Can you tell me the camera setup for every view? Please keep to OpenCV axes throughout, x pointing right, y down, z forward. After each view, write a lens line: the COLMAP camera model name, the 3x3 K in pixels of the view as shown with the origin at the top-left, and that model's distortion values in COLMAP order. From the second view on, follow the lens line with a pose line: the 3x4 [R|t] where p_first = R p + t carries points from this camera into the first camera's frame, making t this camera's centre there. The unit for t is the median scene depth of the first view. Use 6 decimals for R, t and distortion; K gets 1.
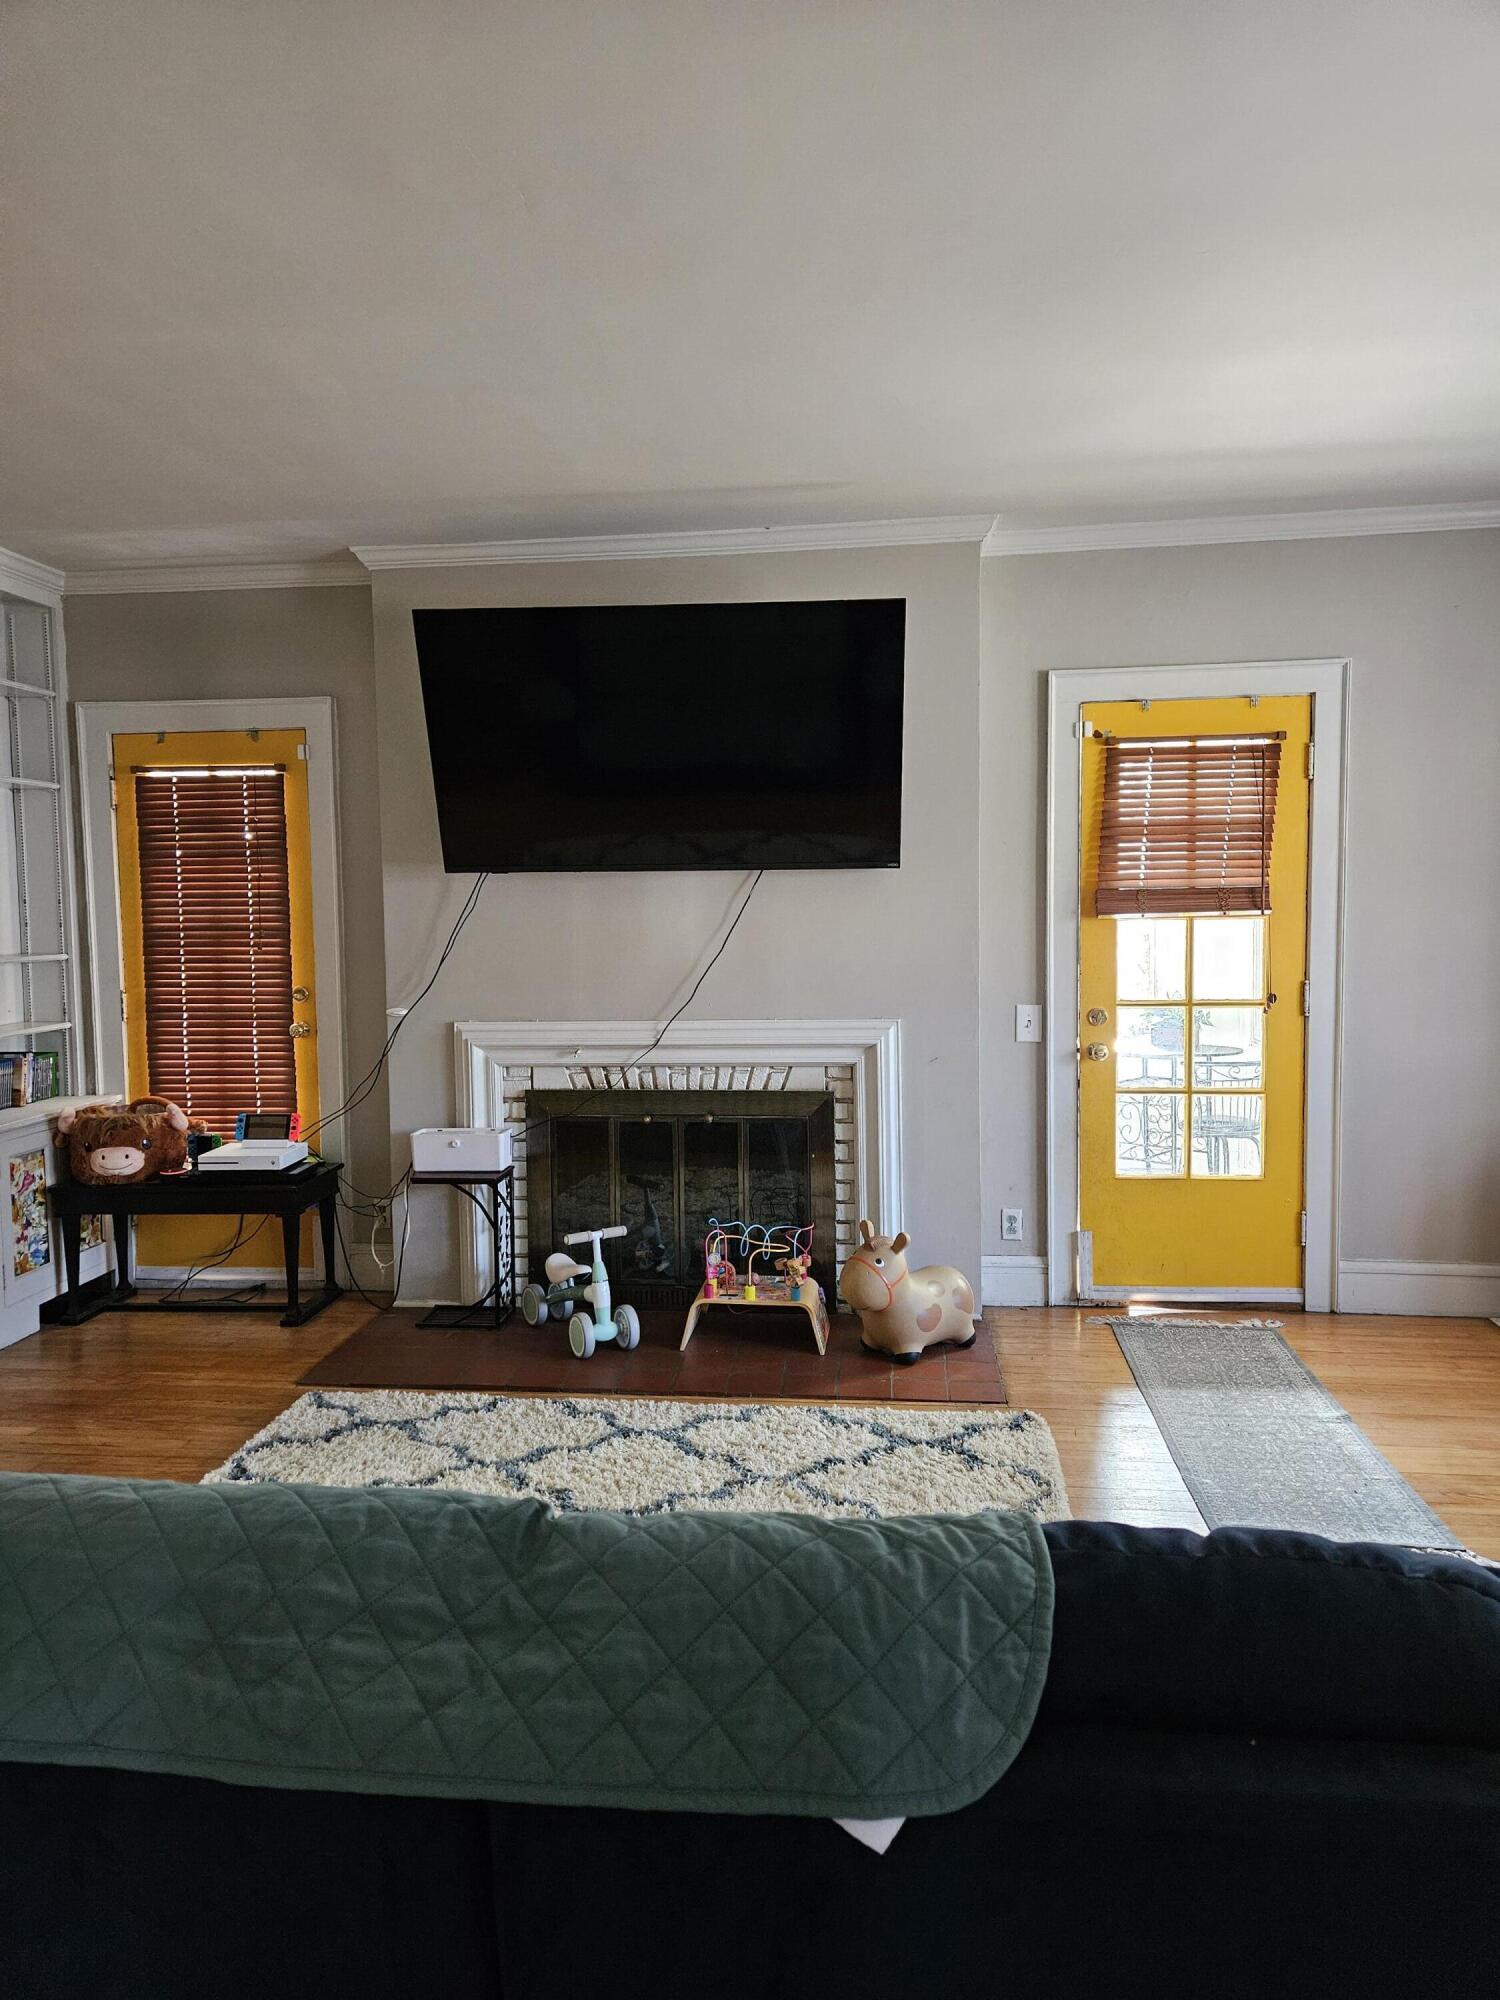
lens RADIAL K [[1335.8, 0, 742.2], [0, 1335.8, 973.1], [0, 0, 1]] dist [0.077552, -0.056936]
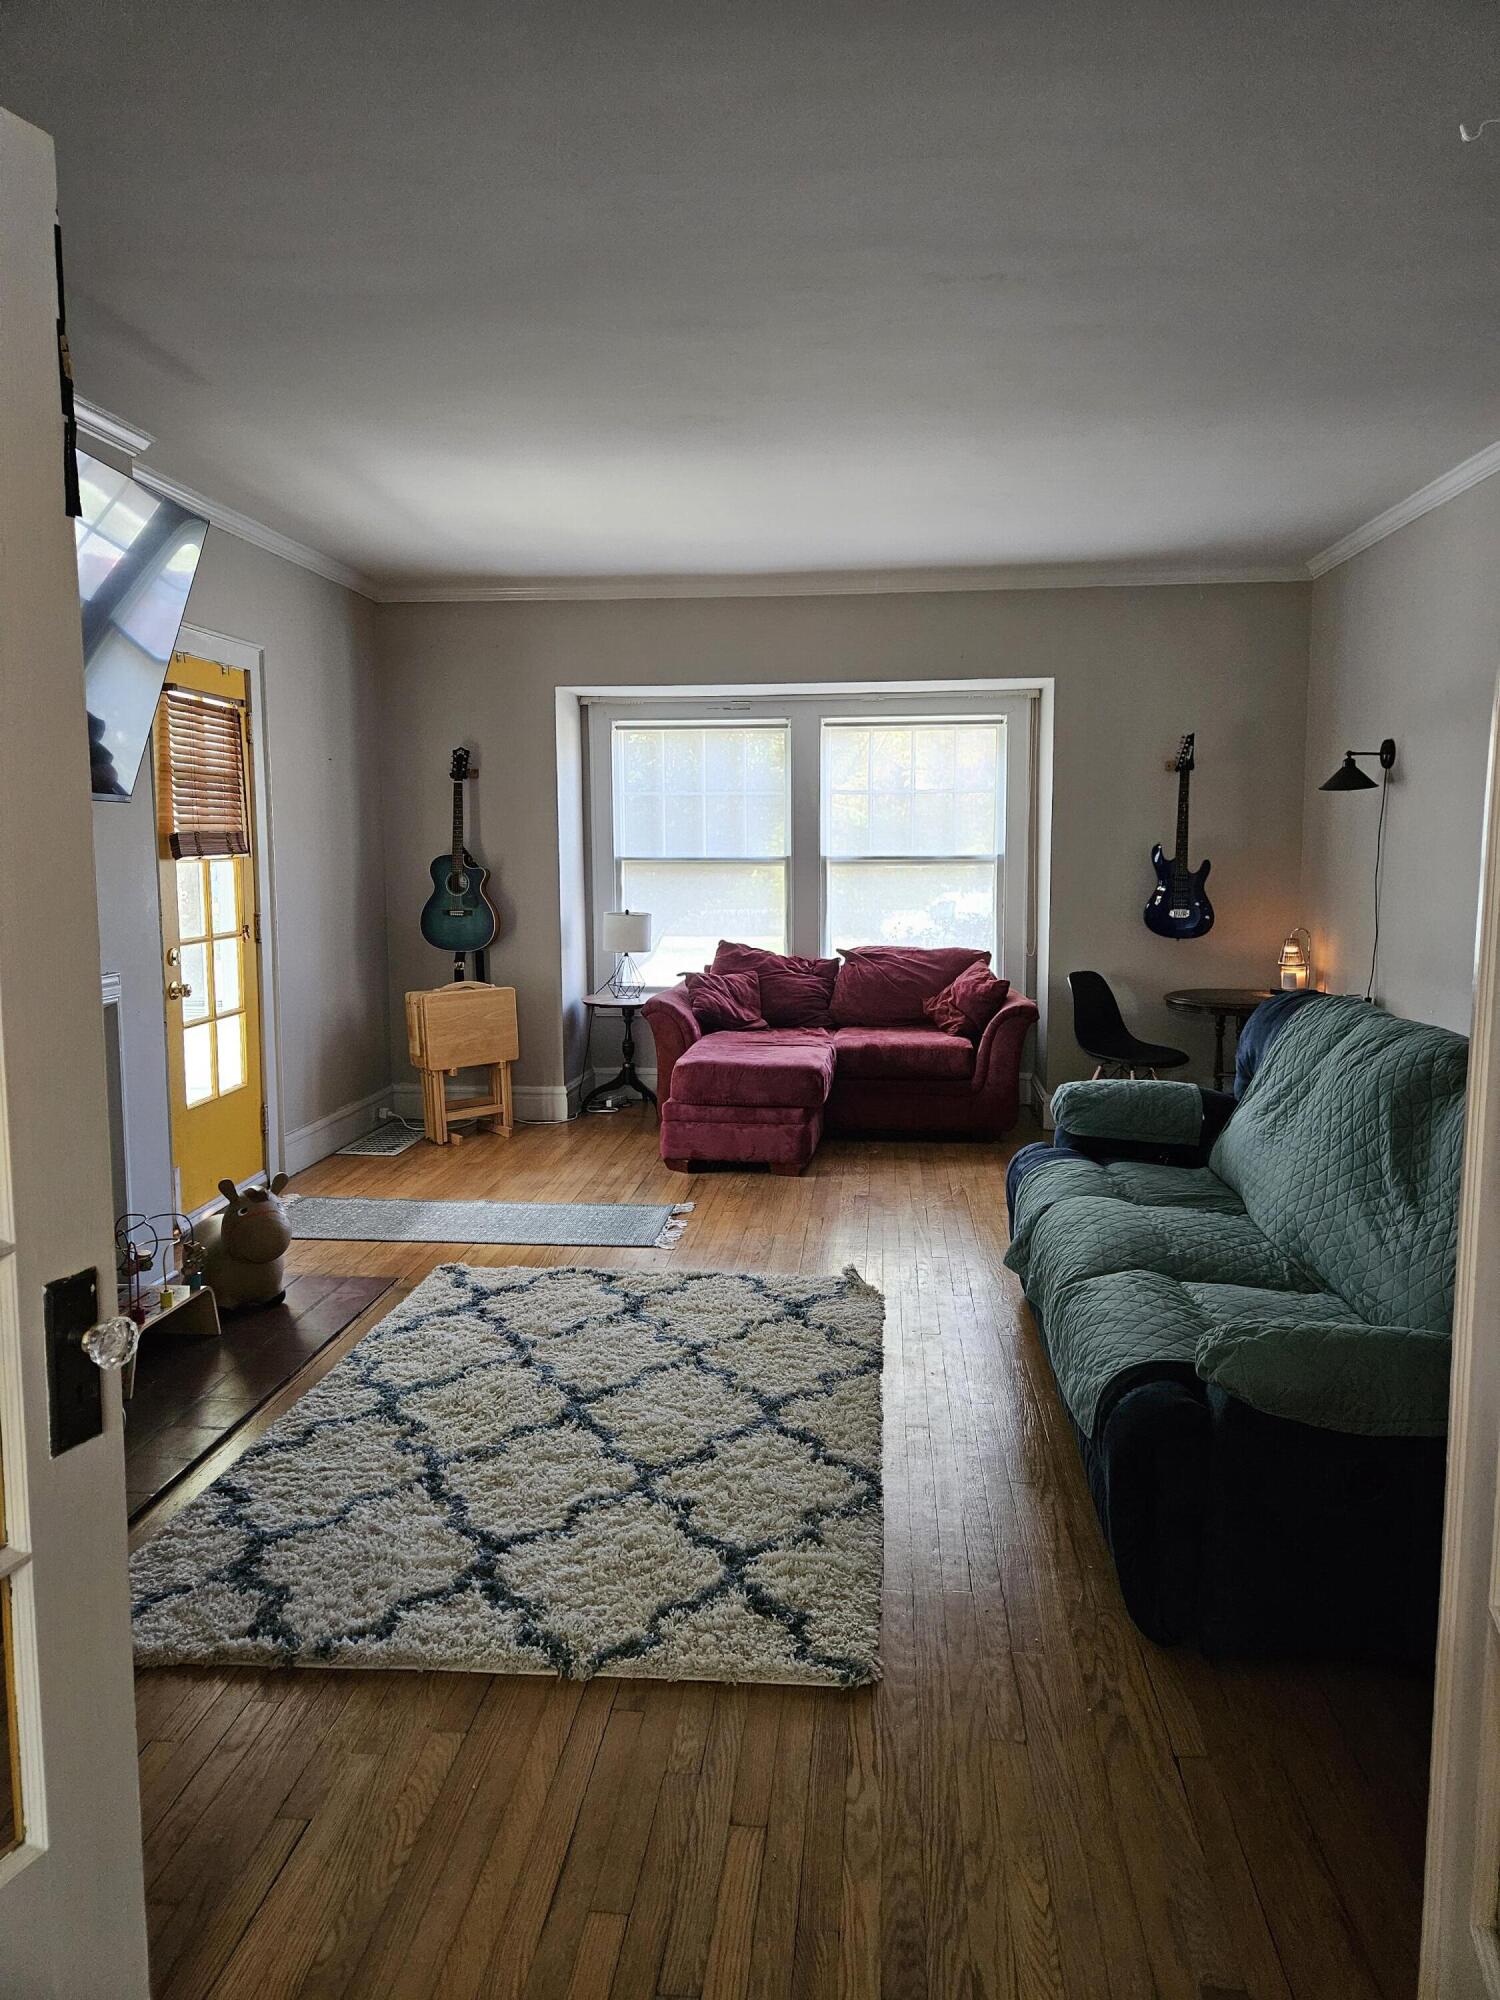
lens RADIAL K [[1335.8, 0, 742.2], [0, 1335.8, 973.1], [0, 0, 1]] dist [0.077552, -0.056936]
pose [[-0.011635, -0.087249, 0.996119, -0.971929], [0.056251, 0.994551, 0.087769, -0.026461], [-0.998349, 0.057054, -0.006663, 0.726754]]
